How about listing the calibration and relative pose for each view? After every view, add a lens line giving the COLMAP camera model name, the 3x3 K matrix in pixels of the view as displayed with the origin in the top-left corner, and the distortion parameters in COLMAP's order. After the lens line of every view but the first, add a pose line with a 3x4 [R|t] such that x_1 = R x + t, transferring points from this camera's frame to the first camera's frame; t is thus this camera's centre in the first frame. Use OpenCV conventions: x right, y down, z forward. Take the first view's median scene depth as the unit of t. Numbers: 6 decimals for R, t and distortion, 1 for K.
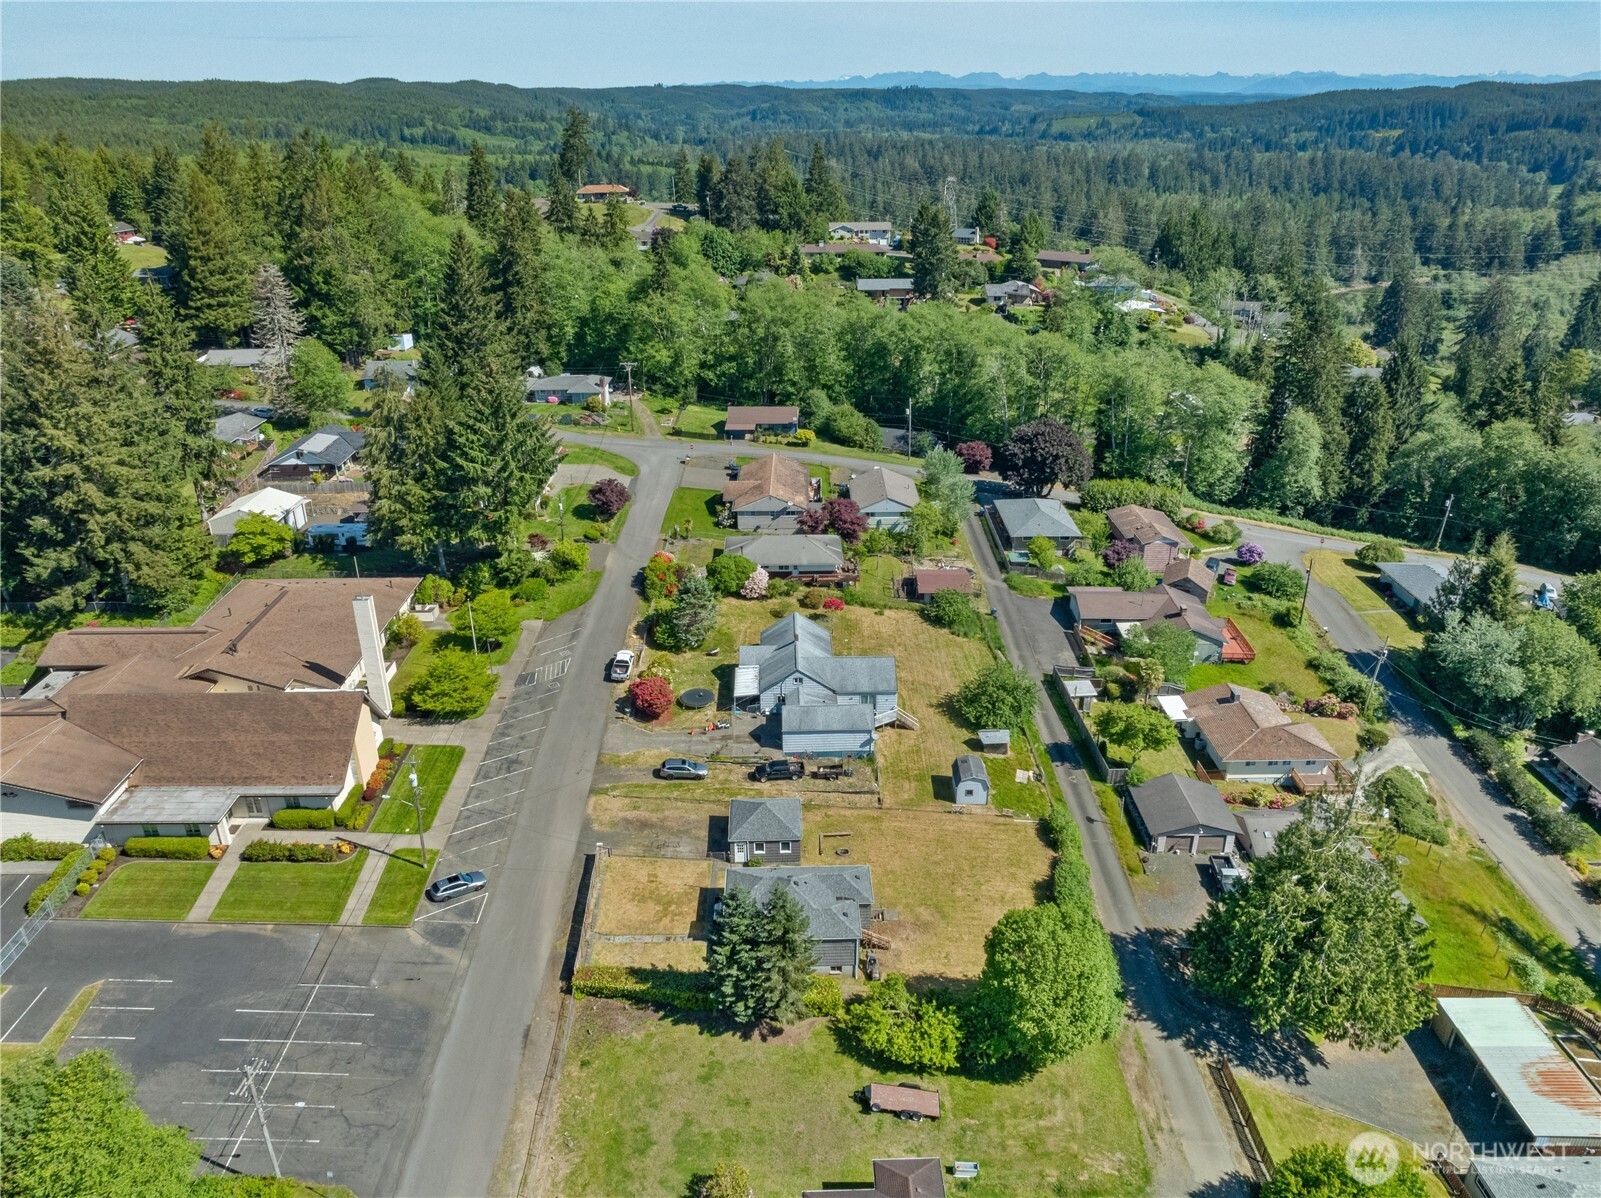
lens RADIAL K [[1126.7, 0, 800.5], [0, 1126.7, 599.0], [0, 0, 1]] dist [-0.030946, -0.001769]
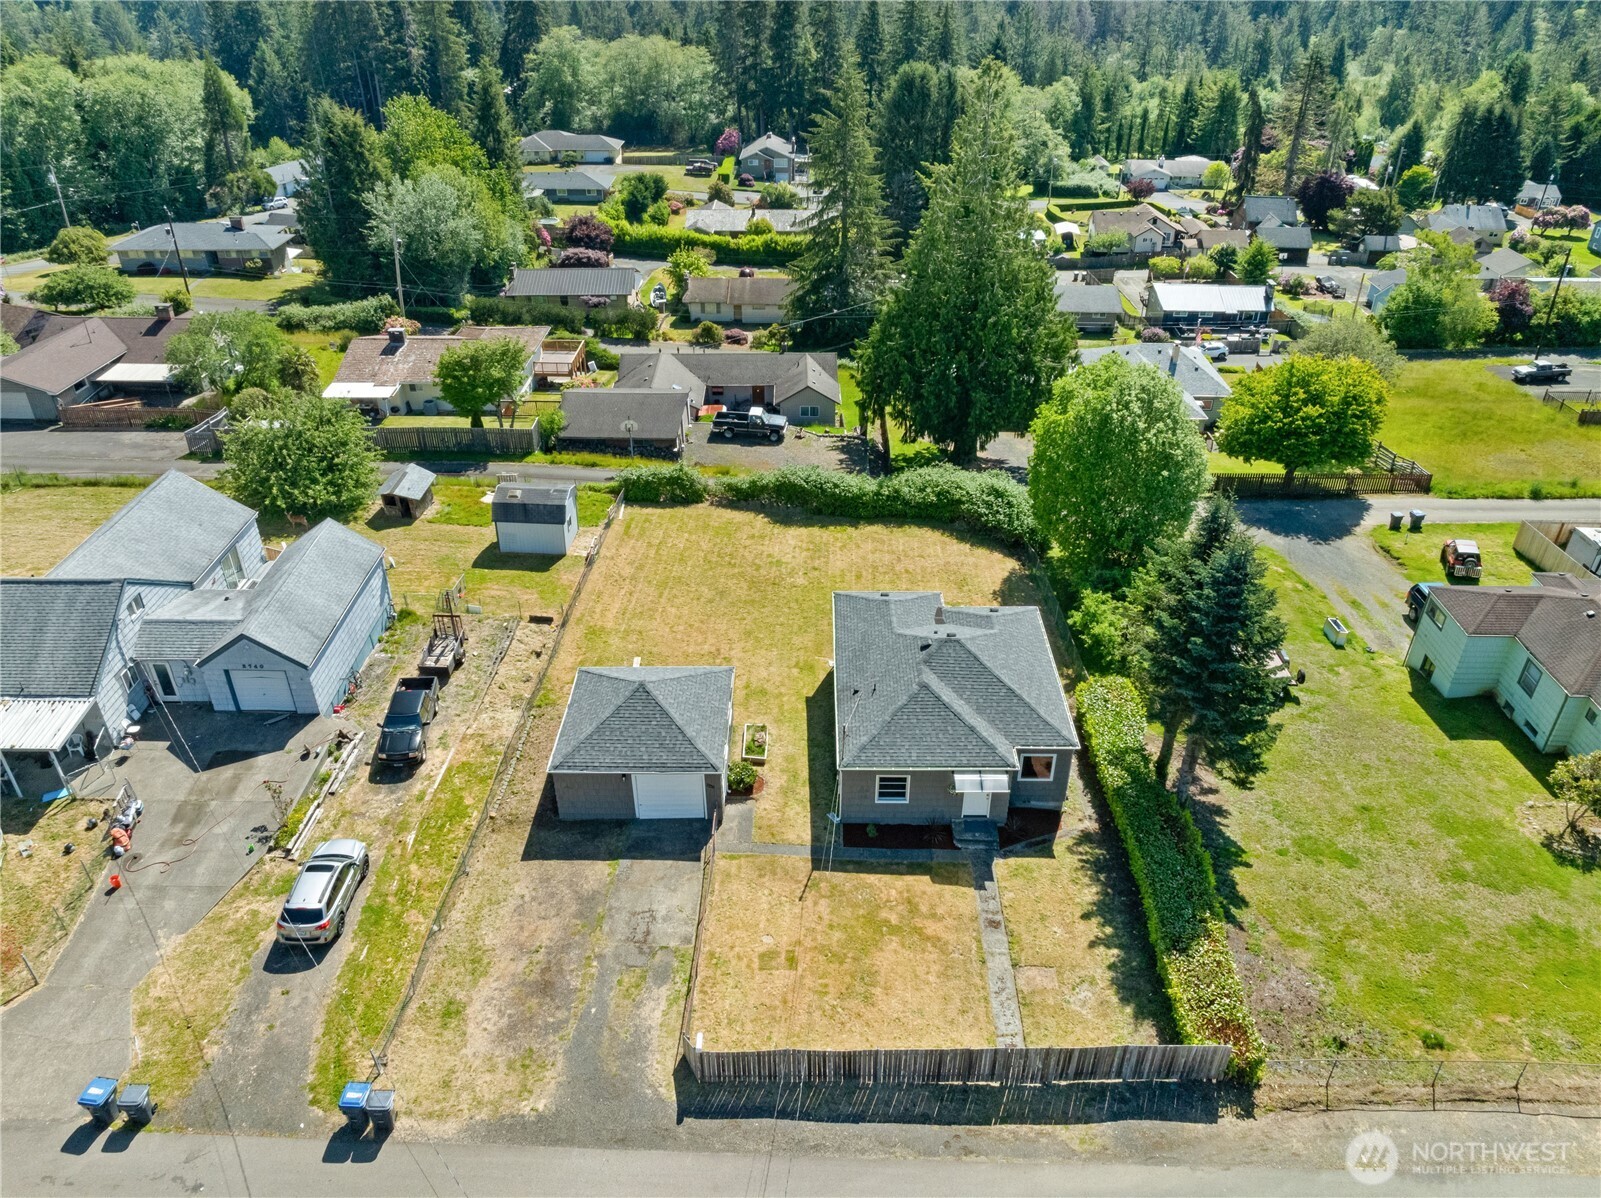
lens RADIAL K [[1126.7, 0, 800.5], [0, 1126.7, 599.0], [0, 0, 1]] dist [-0.030946, -0.001769]
pose [[0.032339, -0.528716, 0.848183, -0.380804], [0.410826, 0.780654, 0.470958, -0.016783], [-0.911140, 0.333225, 0.242455, 0.857484]]
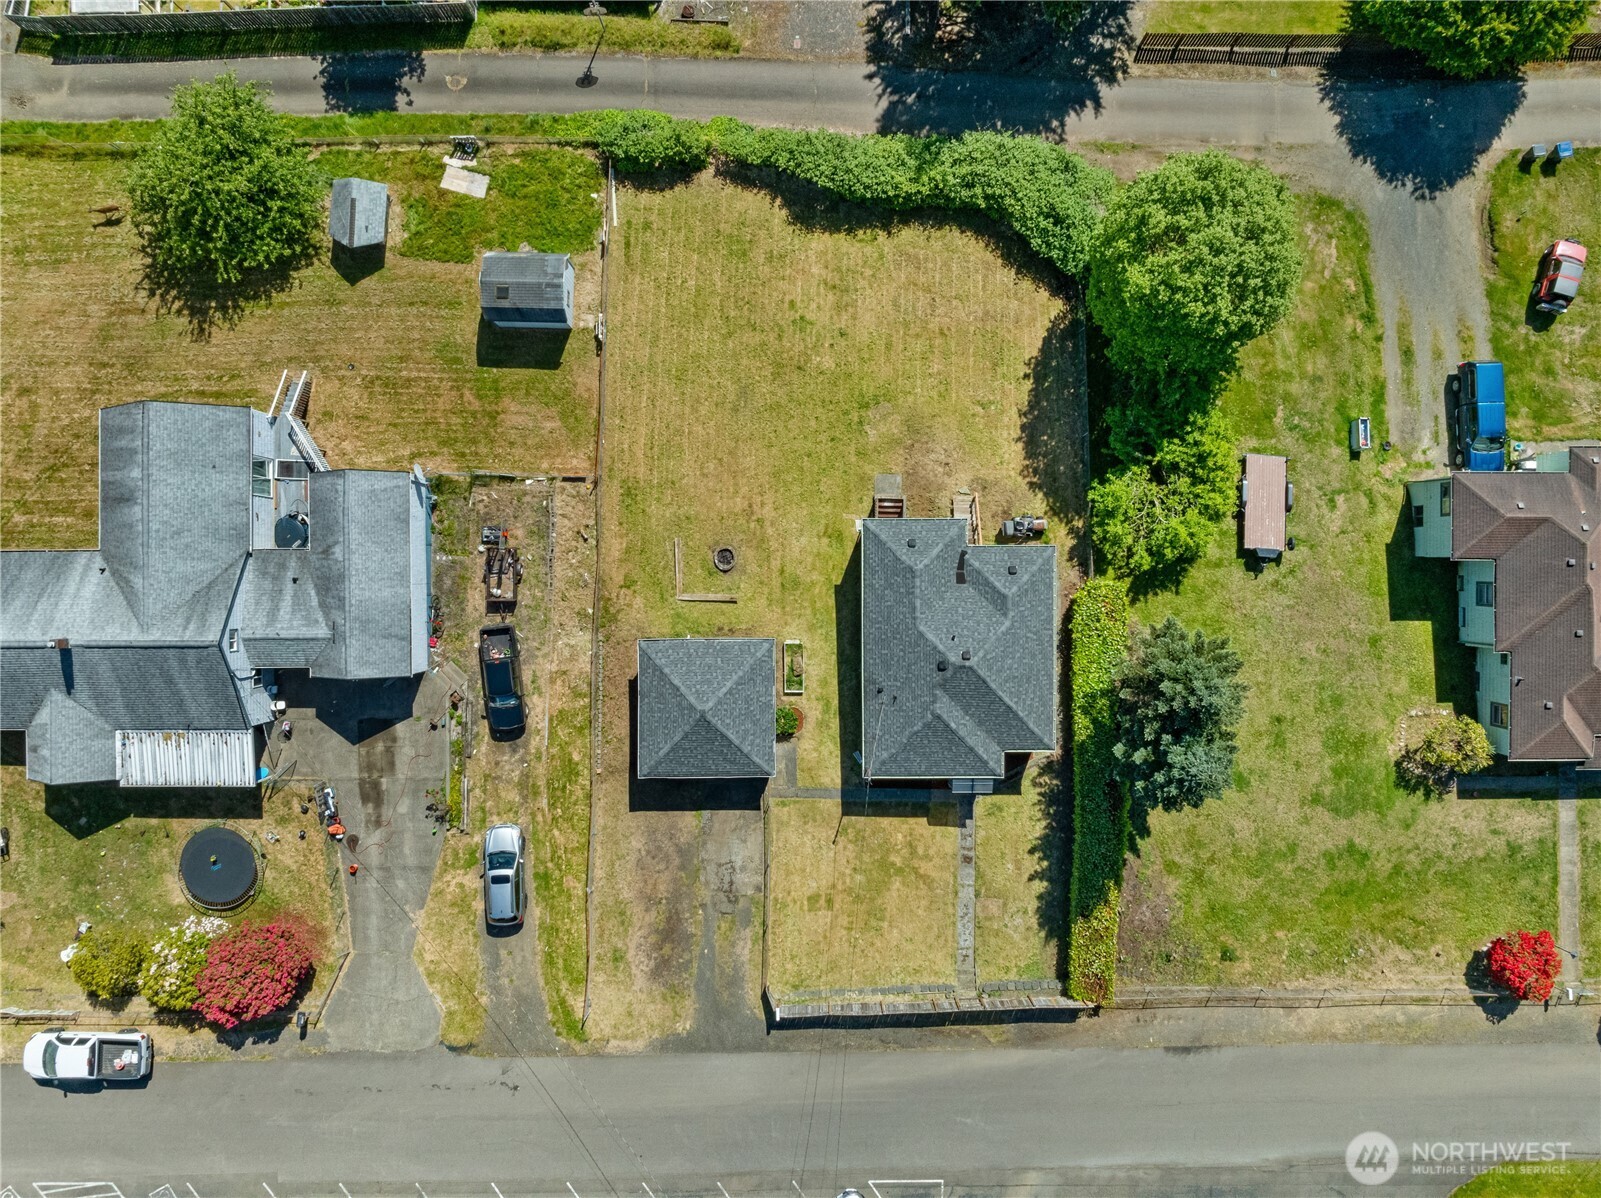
lens RADIAL K [[1121.5, 0, 808.3], [0, 1121.5, 594.7], [0, 0, 1]] dist [-0.029121, -0.001682]
pose [[0.018465, -0.999807, -0.006664, 0.026016], [0.410815, 0.001510, 0.911718, -0.263899], [-0.911532, -0.019573, 0.410763, 0.772831]]
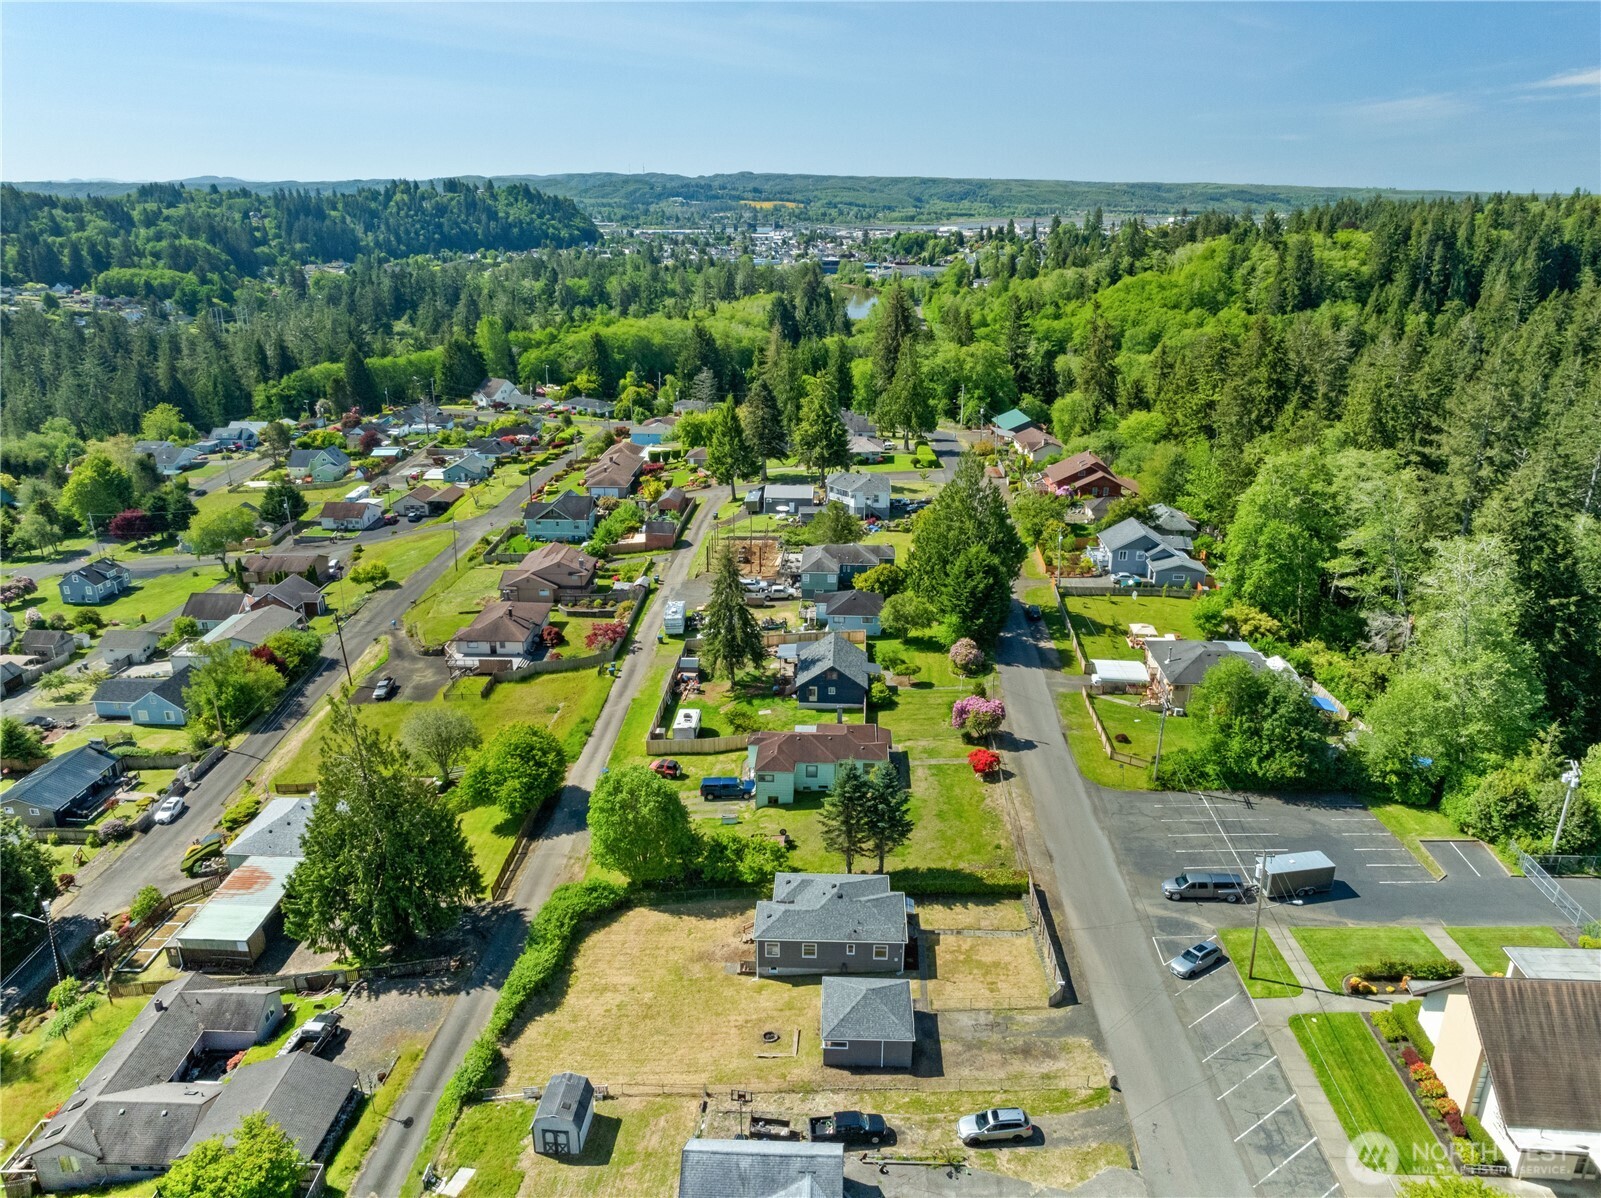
lens RADIAL K [[1121.5, 0, 808.3], [0, 1121.5, 594.7], [0, 0, 1]] dist [-0.029121, -0.001682]
pose [[-0.998346, -0.015759, 0.055296, -0.030187], [0.027224, 0.717519, 0.696006, -0.585126], [-0.050644, 0.696360, -0.715903, 1.412145]]
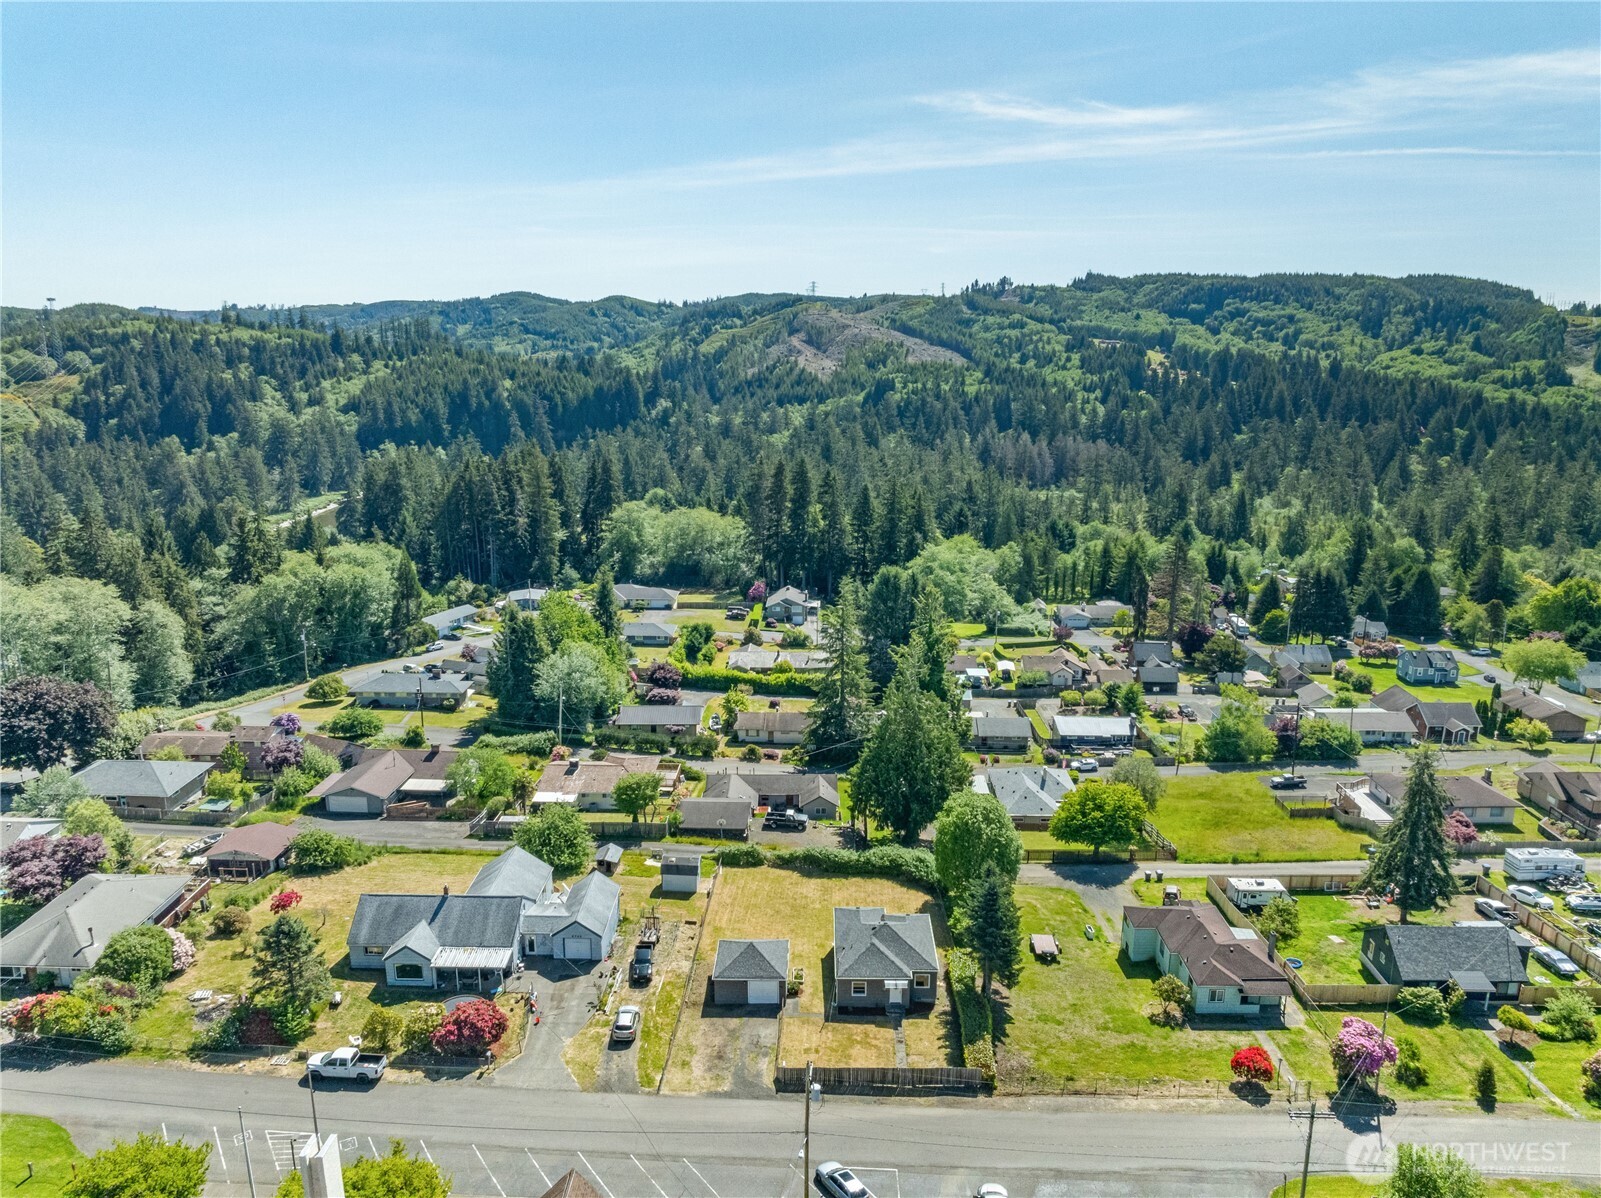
lens RADIAL K [[1121.5, 0, 808.3], [0, 1121.5, 594.7], [0, 0, 1]] dist [-0.029121, -0.001682]
pose [[0.032142, -0.225799, 0.973643, -0.932760], [0.407087, 0.892642, 0.193575, -0.262398], [-0.912824, 0.390135, 0.120611, 0.740705]]
